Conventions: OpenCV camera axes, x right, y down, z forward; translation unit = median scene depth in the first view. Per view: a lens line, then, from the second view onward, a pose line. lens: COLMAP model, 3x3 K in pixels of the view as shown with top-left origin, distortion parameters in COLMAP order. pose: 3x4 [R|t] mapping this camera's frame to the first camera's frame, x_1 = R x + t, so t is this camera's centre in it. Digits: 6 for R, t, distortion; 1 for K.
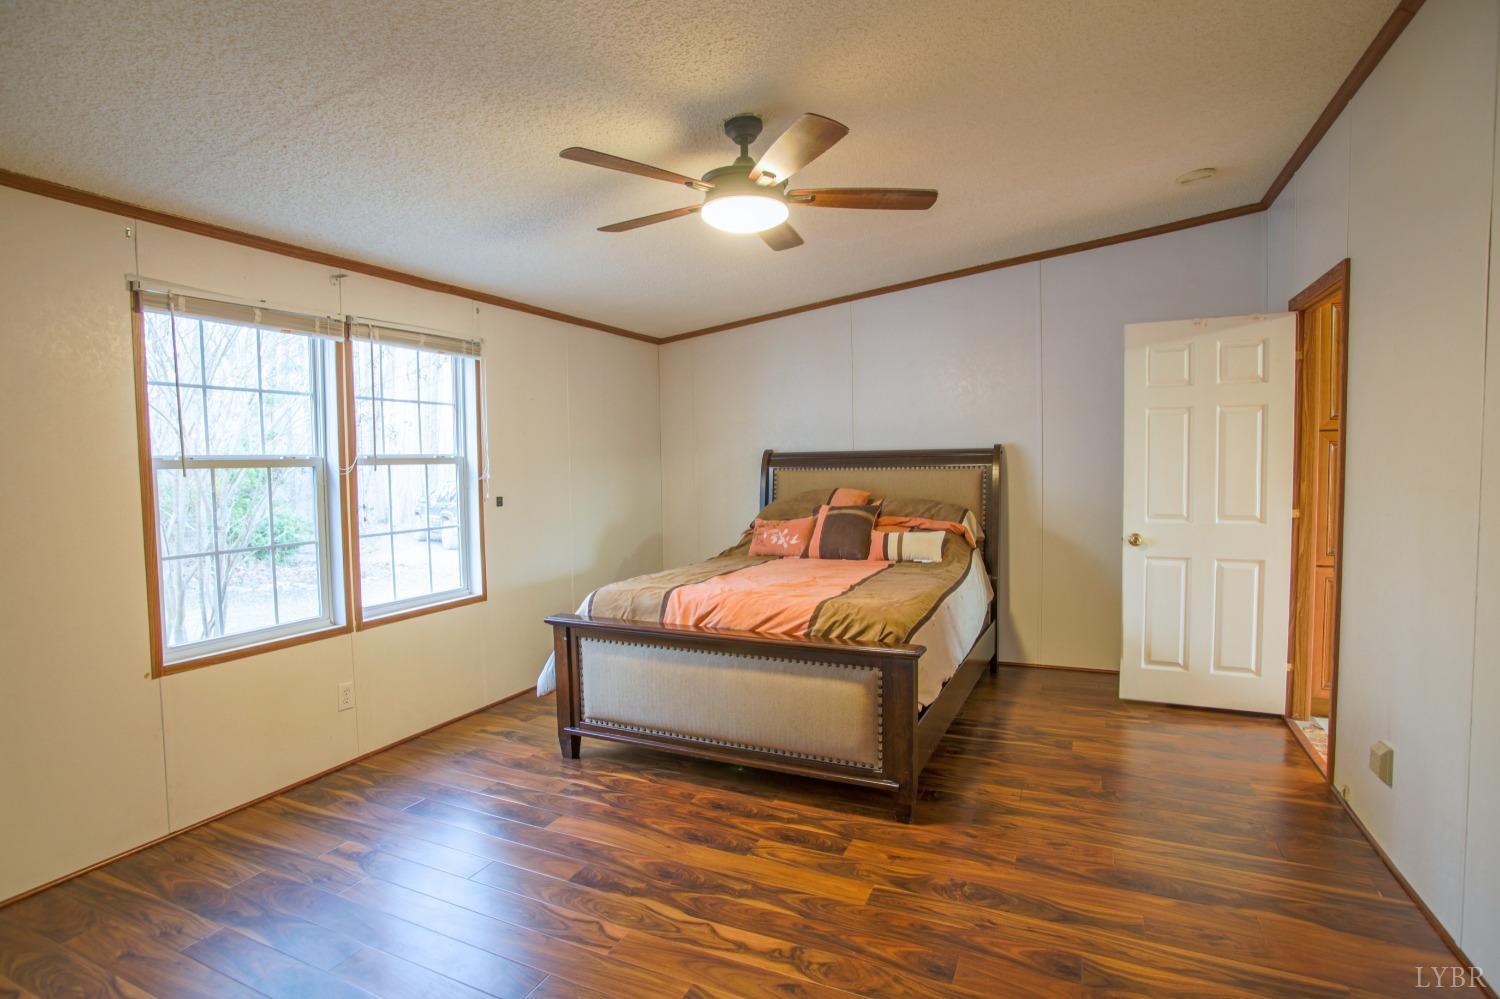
lens RADIAL K [[734.4, 0, 738.1], [0, 734.4, 504.0], [0, 0, 1]] dist [-0.088561, 0.038973]
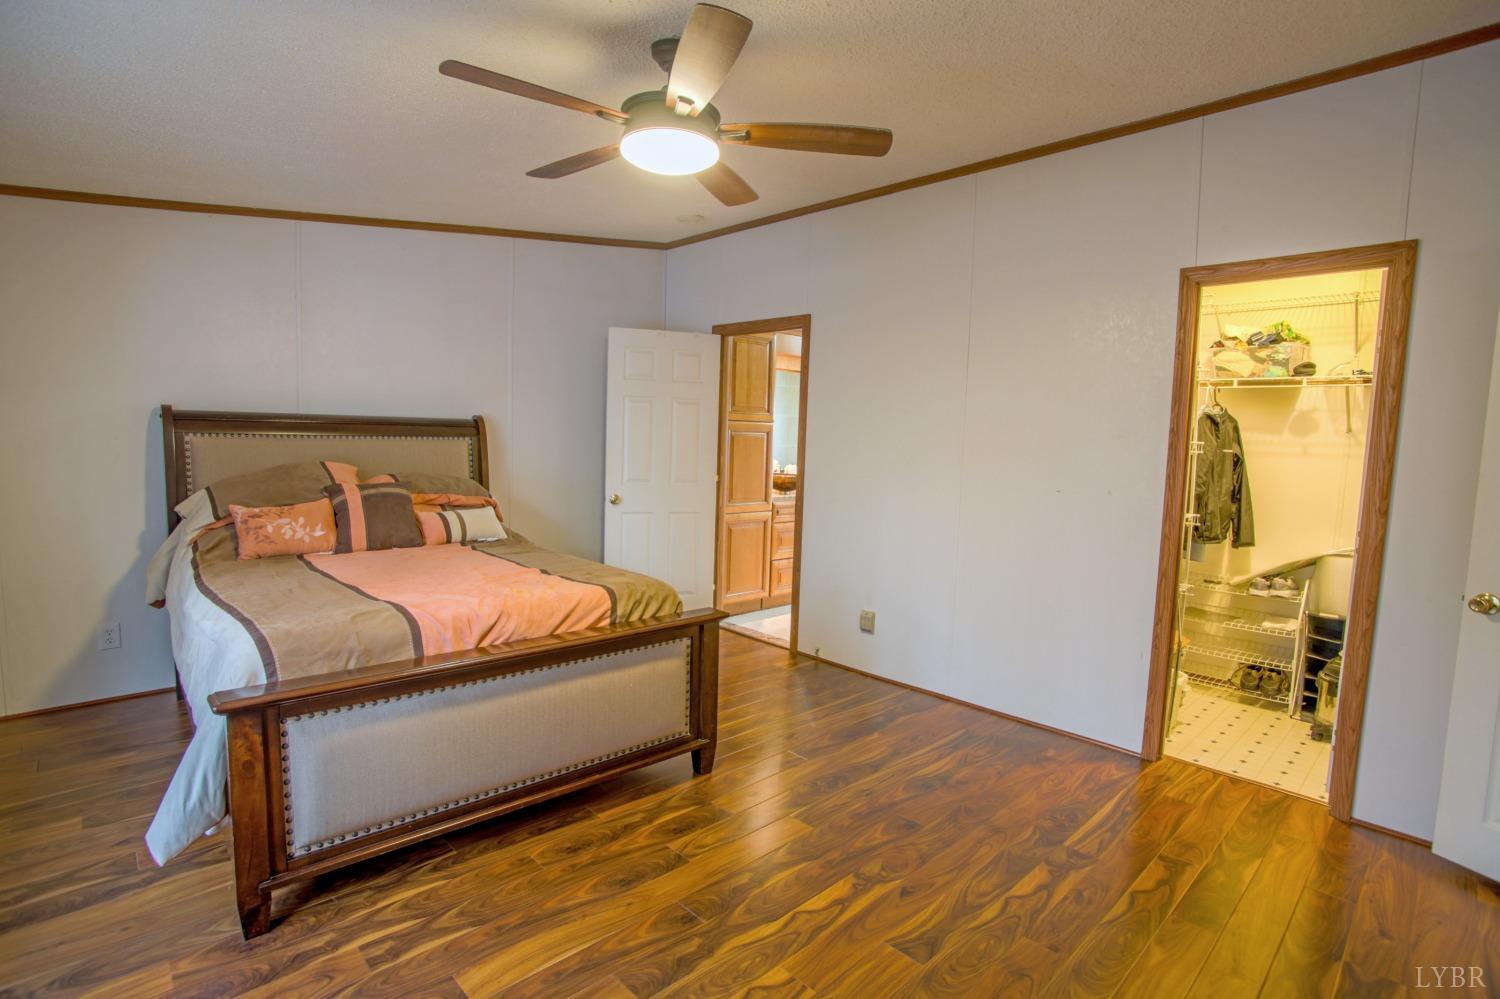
lens RADIAL K [[734.4, 0, 738.1], [0, 734.4, 504.0], [0, 0, 1]] dist [-0.088561, 0.038973]
pose [[0.373140, -0.058120, 0.925953, -0.684472], [0.016761, 0.998295, 0.055907, -0.018607], [-0.927624, -0.005341, 0.373478, 0.514875]]
